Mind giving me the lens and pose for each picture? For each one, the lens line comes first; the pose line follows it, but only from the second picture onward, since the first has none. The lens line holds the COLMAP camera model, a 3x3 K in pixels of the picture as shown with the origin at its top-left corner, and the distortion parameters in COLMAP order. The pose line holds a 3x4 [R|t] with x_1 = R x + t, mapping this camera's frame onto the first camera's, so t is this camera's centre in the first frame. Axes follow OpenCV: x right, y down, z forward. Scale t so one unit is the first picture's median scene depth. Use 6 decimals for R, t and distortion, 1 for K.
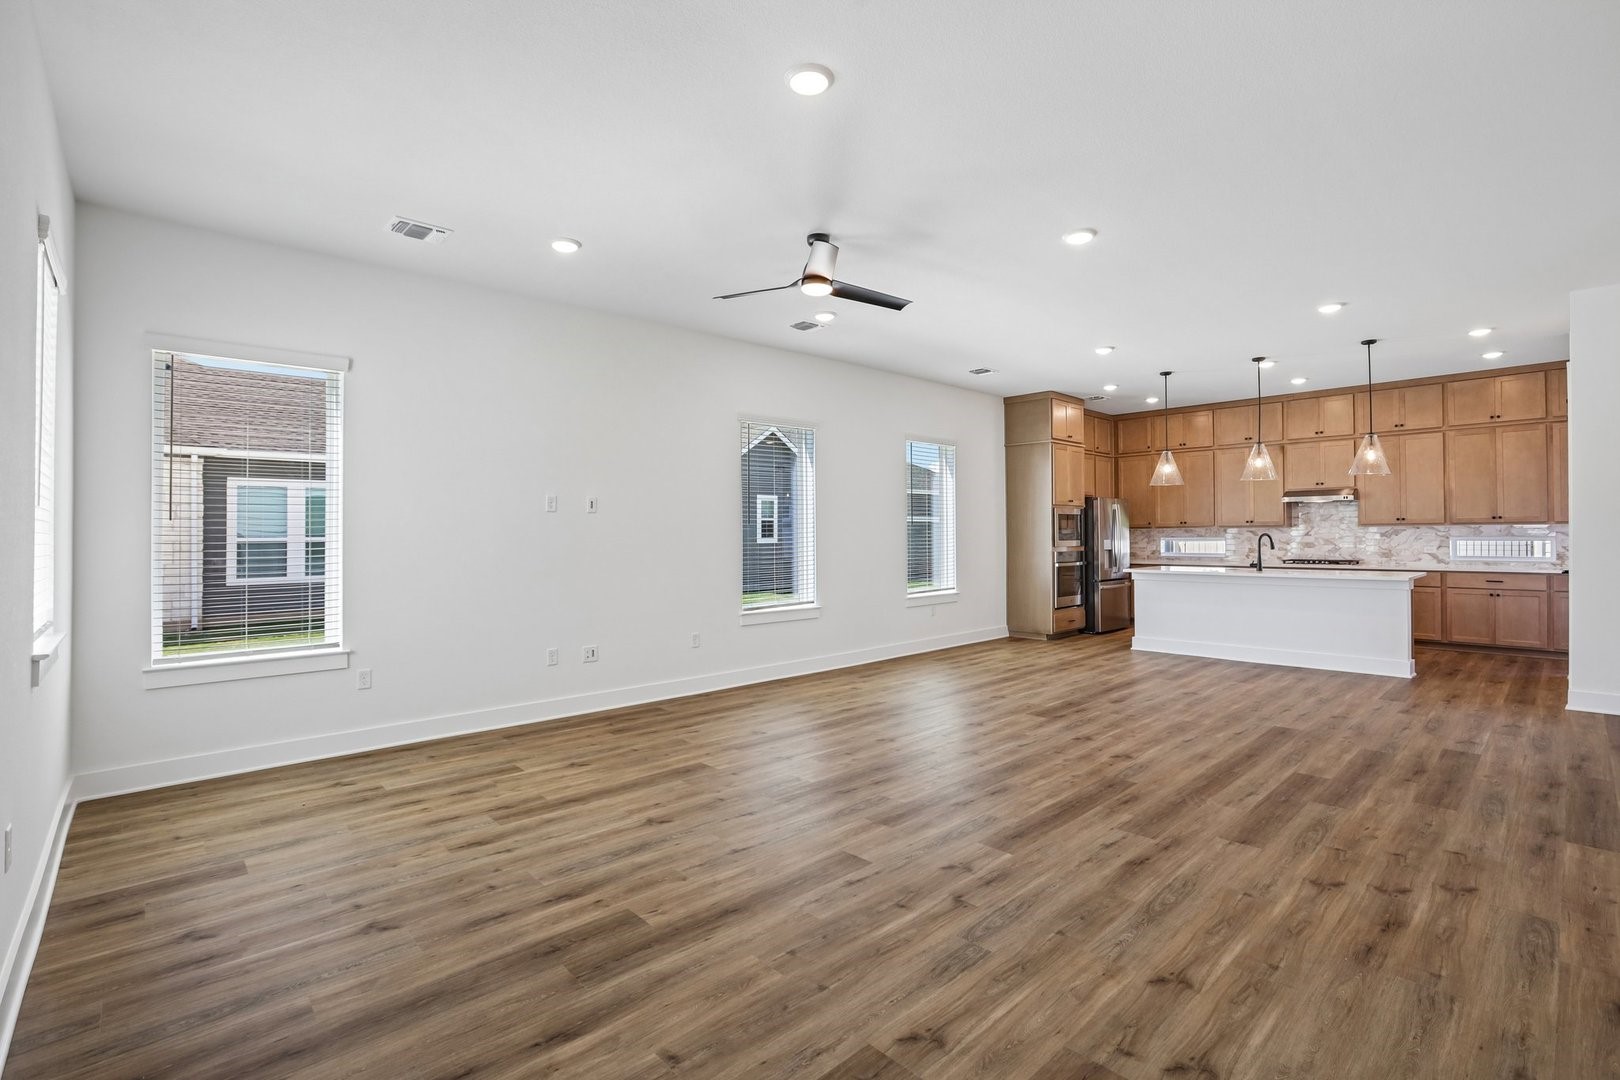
lens RADIAL K [[749.3, 0, 828.9], [0, 749.3, 533.3], [0, 0, 1]] dist [-0.051432, 0.018110]
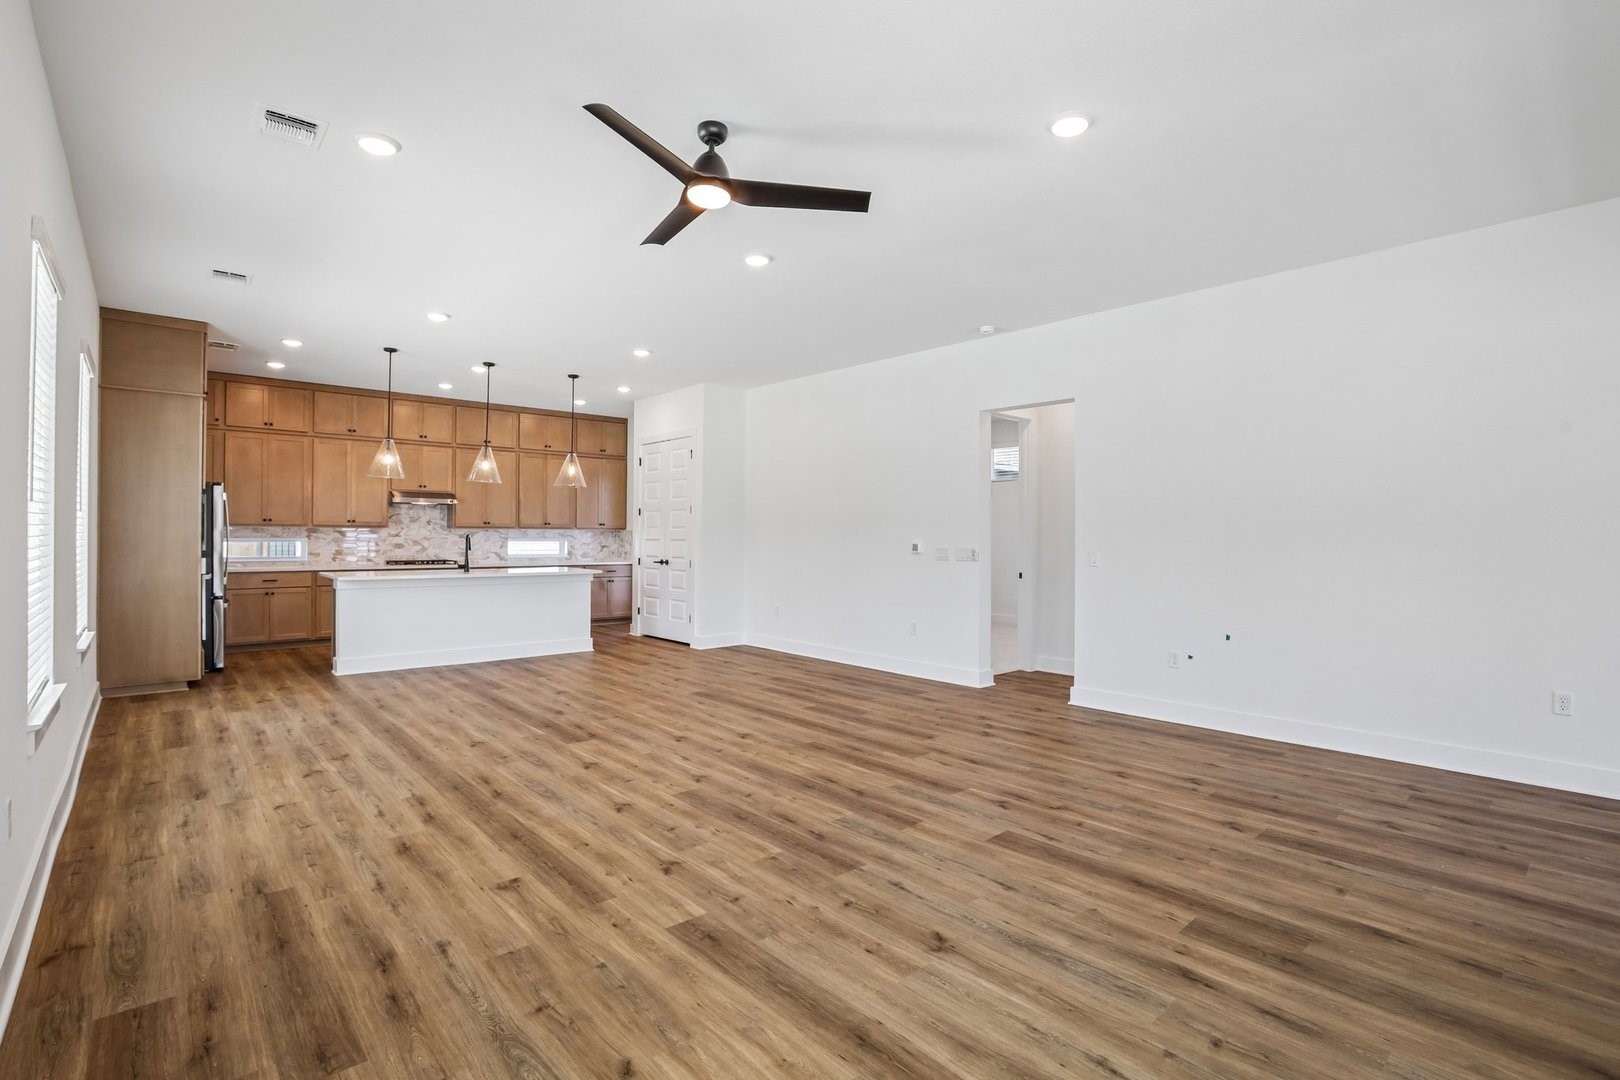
lens RADIAL K [[749.3, 0, 828.9], [0, 749.3, 533.3], [0, 0, 1]] dist [-0.051432, 0.018110]
pose [[0.020311, 0.010853, 0.999735, -0.803686], [-0.009521, 0.999898, -0.010661, 0.008823], [-0.999748, -0.009302, 0.020413, 0.941914]]
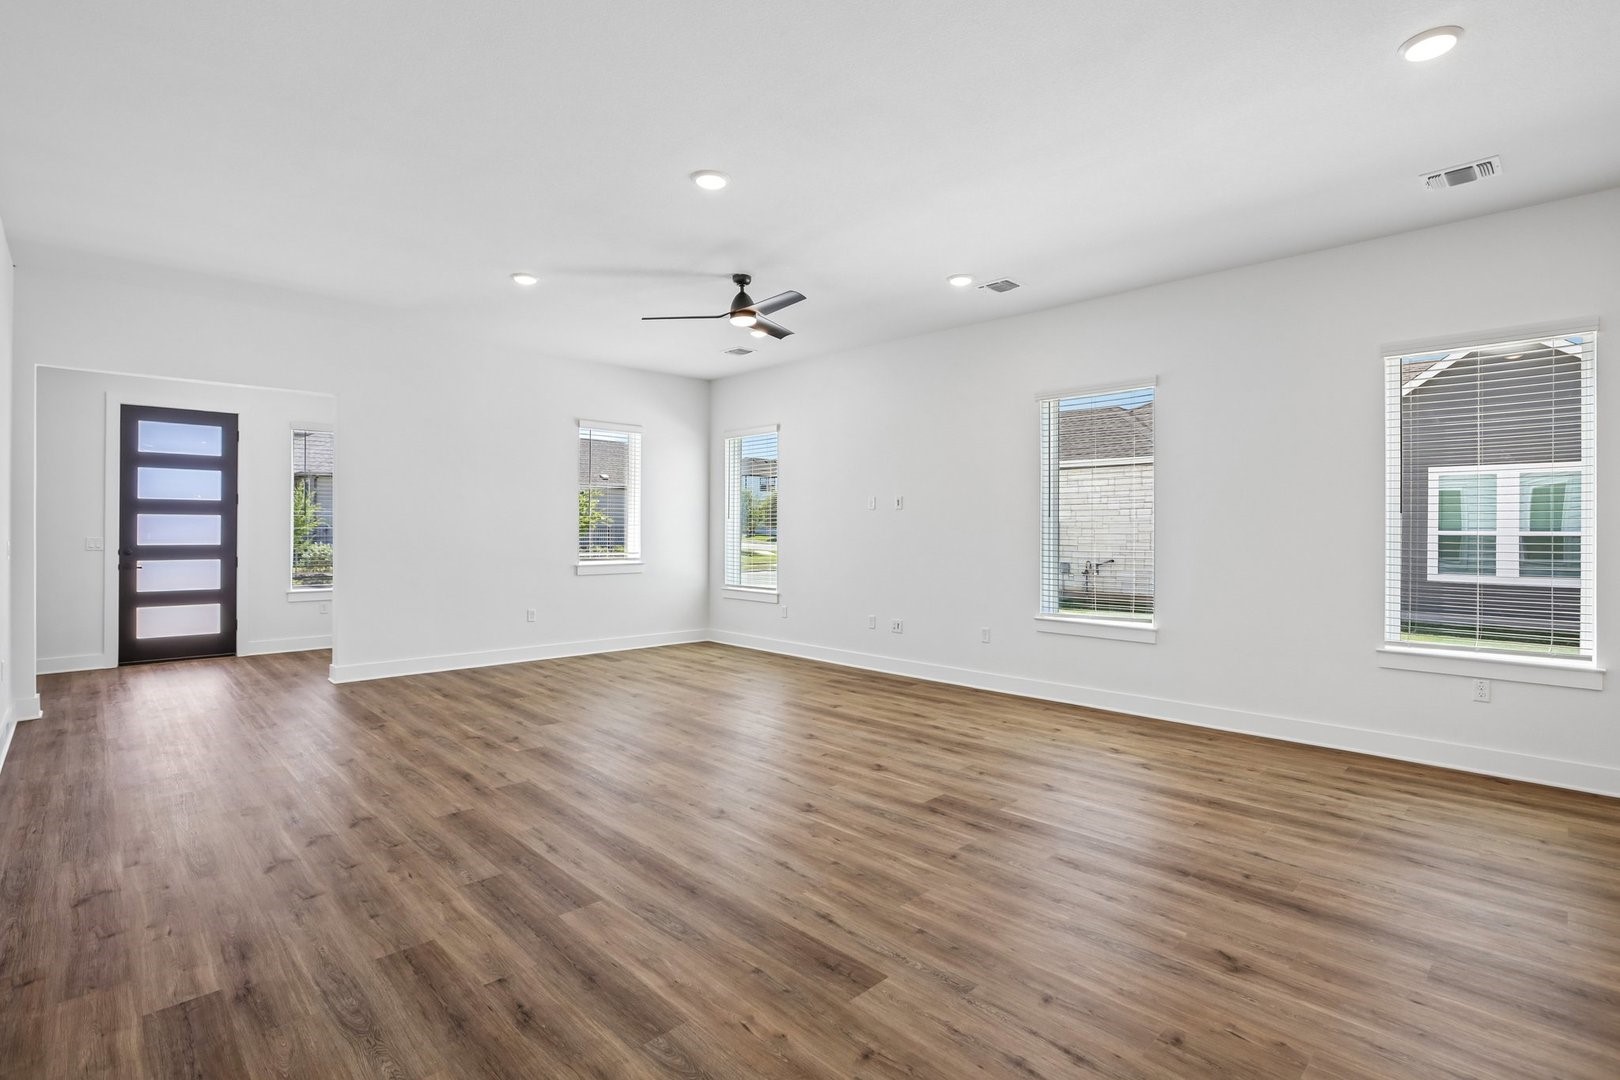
lens RADIAL K [[774.0, 0, 832.8], [0, 774.0, 542.0], [0, 0, 1]] dist [-0.098595, 0.036843]
pose [[0.031699, 0.027897, -0.999108, 1.325415], [-0.005090, 0.999602, 0.027750, -0.010063], [0.999484, 0.004206, 0.031829, 1.205097]]
